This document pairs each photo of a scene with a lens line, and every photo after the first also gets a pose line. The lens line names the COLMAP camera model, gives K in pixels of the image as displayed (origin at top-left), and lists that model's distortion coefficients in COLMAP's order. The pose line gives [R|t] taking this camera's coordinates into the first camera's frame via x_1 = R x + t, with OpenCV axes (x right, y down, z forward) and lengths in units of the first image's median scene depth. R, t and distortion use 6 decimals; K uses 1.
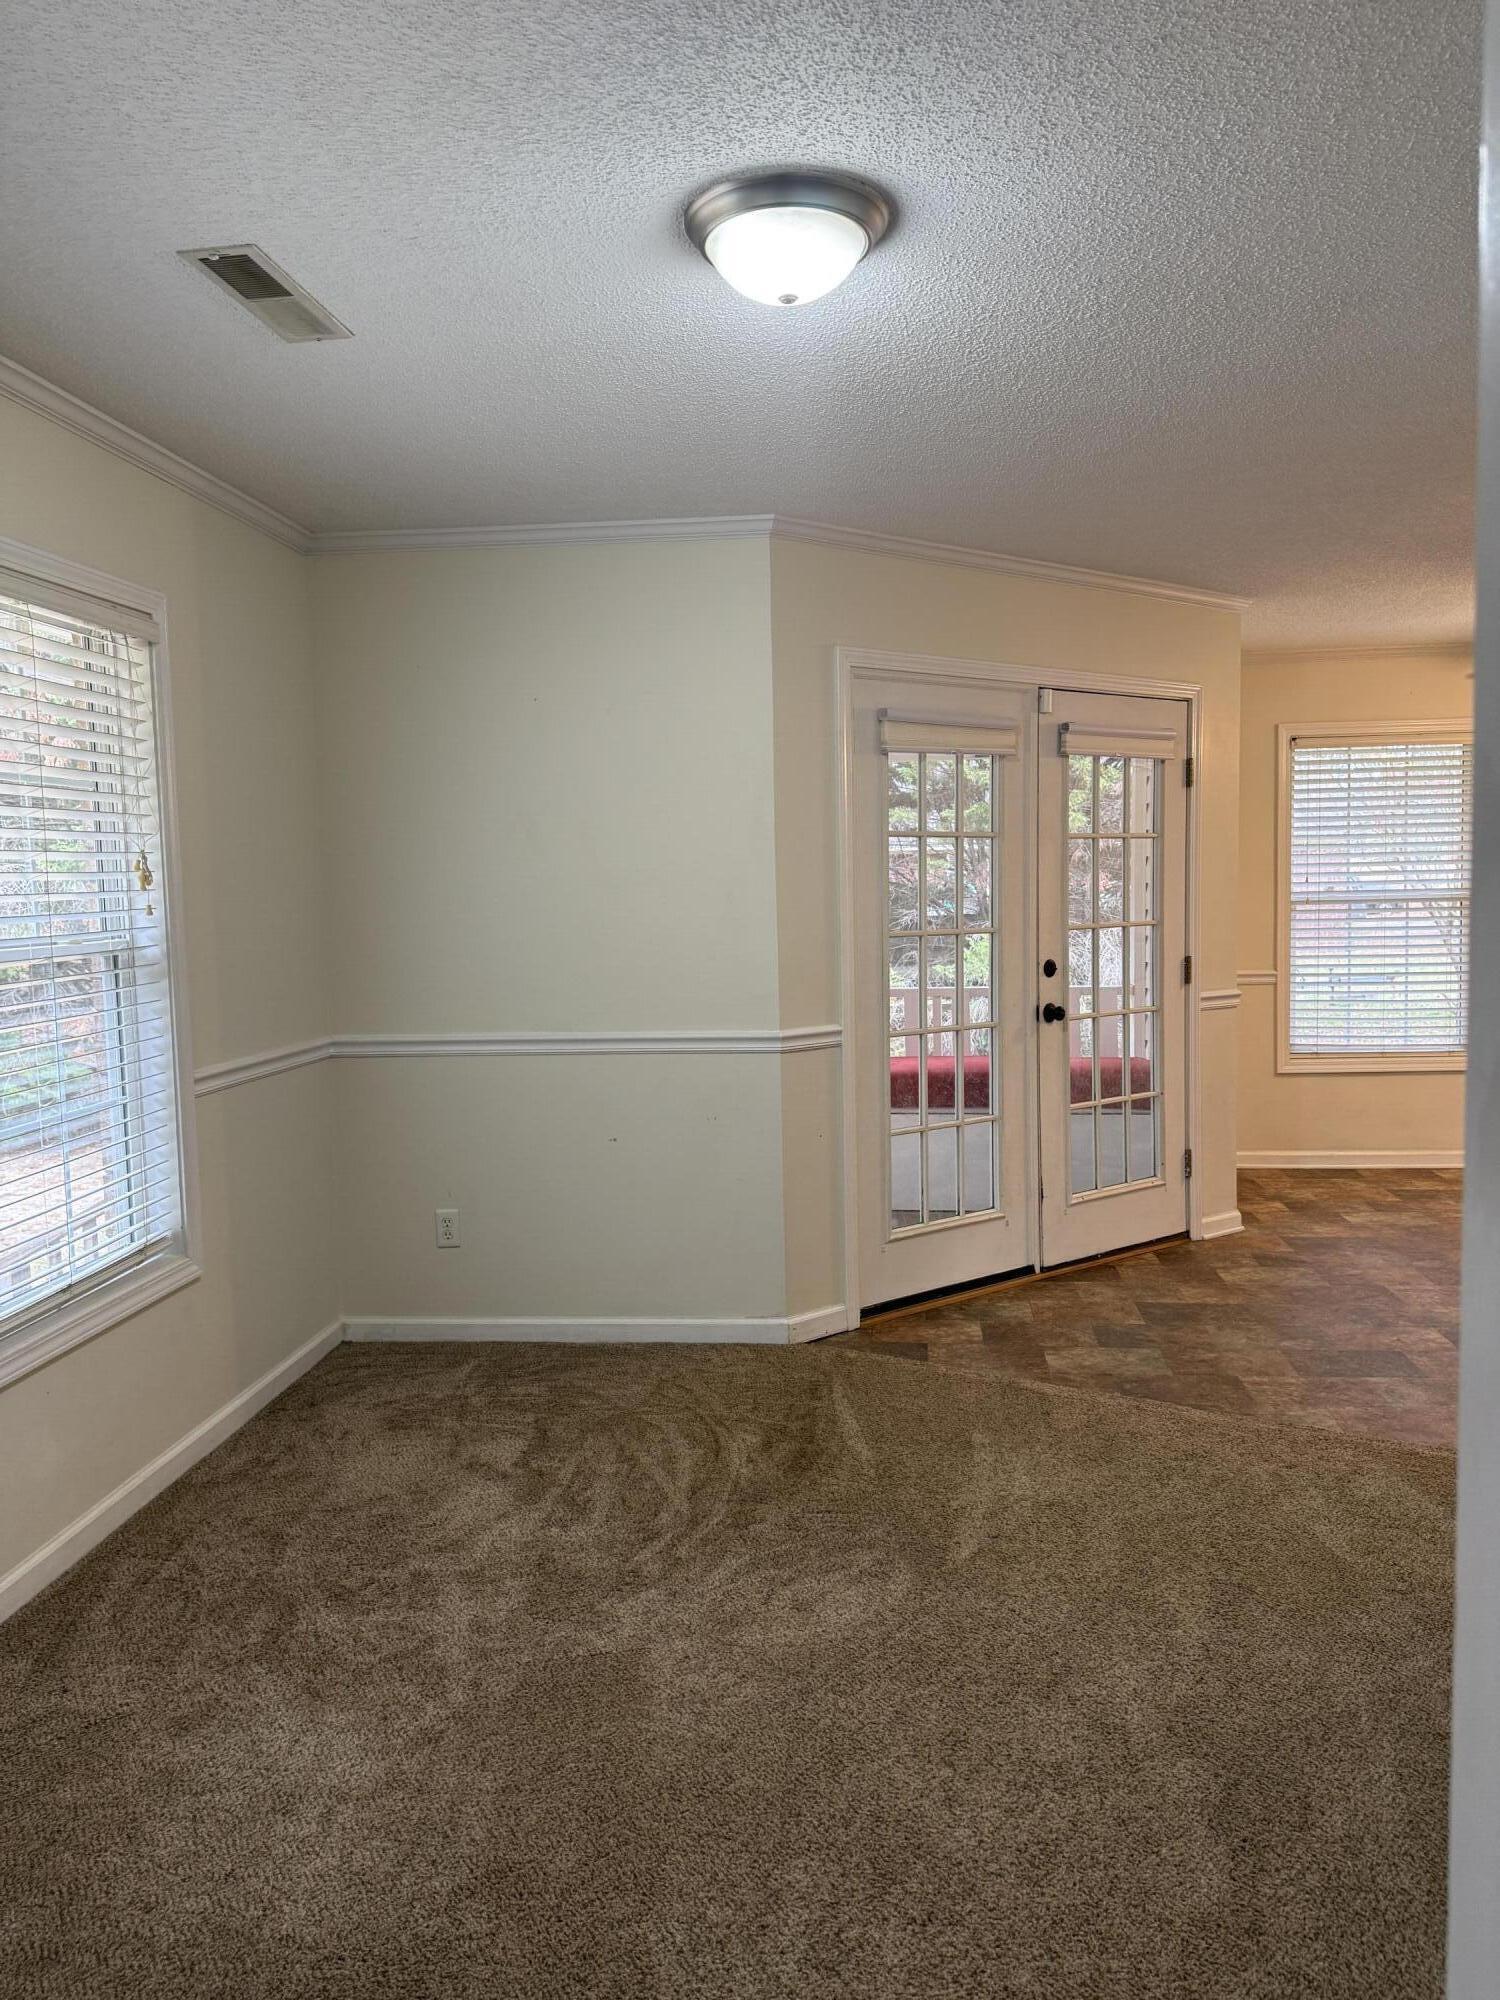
lens RADIAL K [[1427.0, 0, 748.2], [0, 1427.0, 1000.2], [0, 0, 1]] dist [-0.009566, -0.005491]
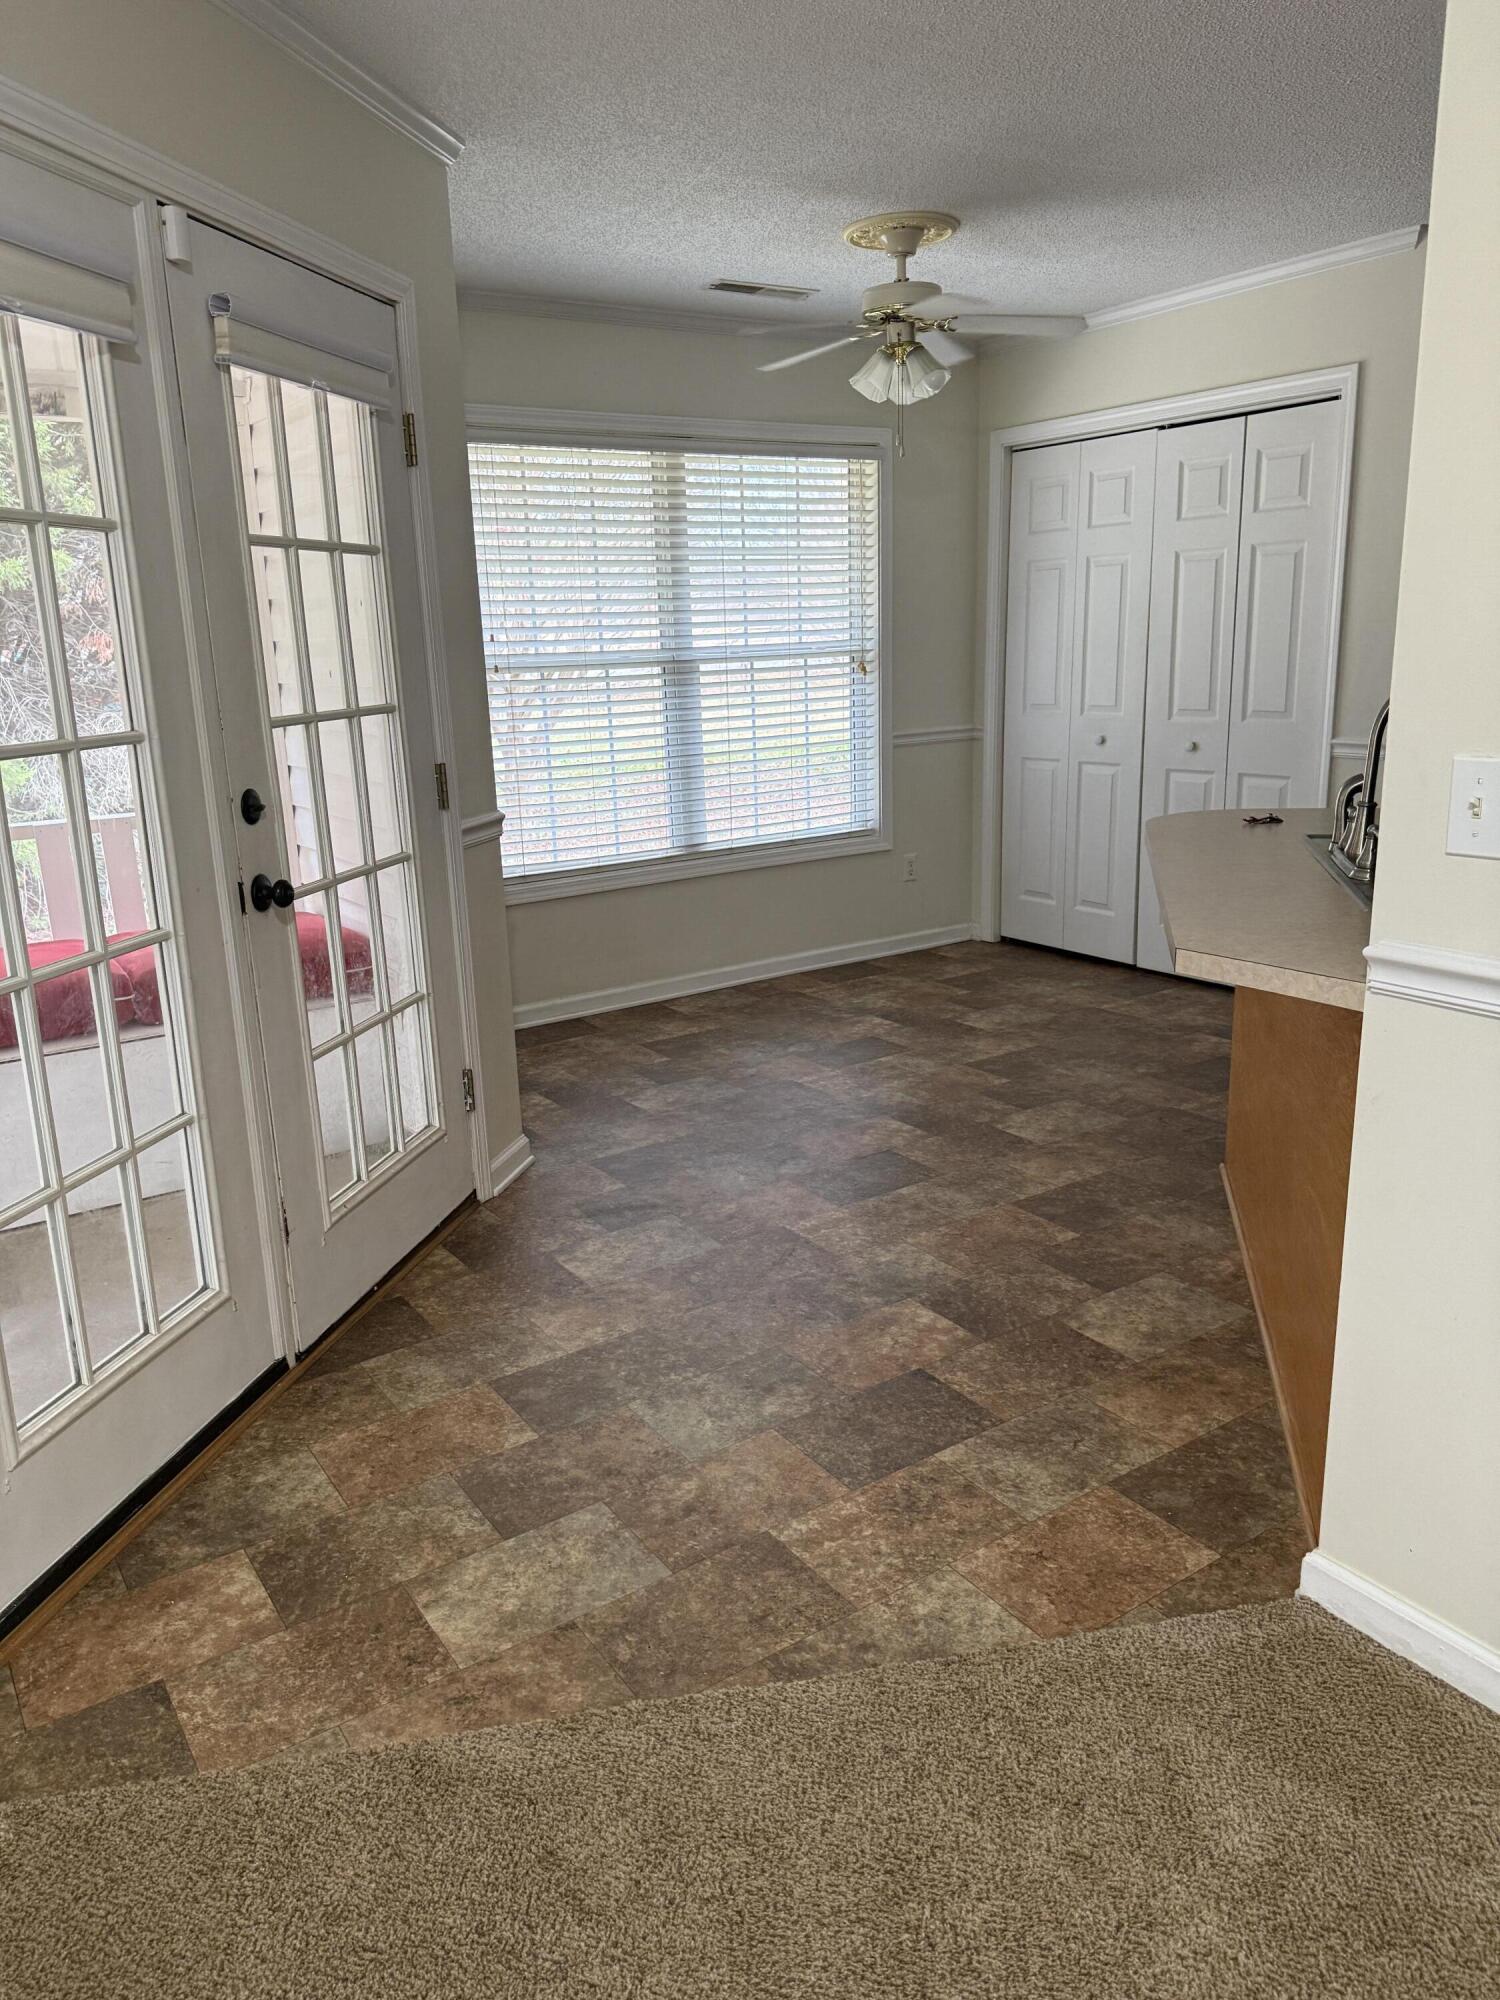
lens RADIAL K [[1427.0, 0, 769.7], [0, 1427.0, 976.7], [0, 0, 1]] dist [-0.009566, -0.005491]
pose [[0.755895, -0.156624, 0.635682, 0.018876], [0.060417, 0.983507, 0.170482, -0.040931], [-0.651899, -0.090460, 0.752891, 0.524360]]
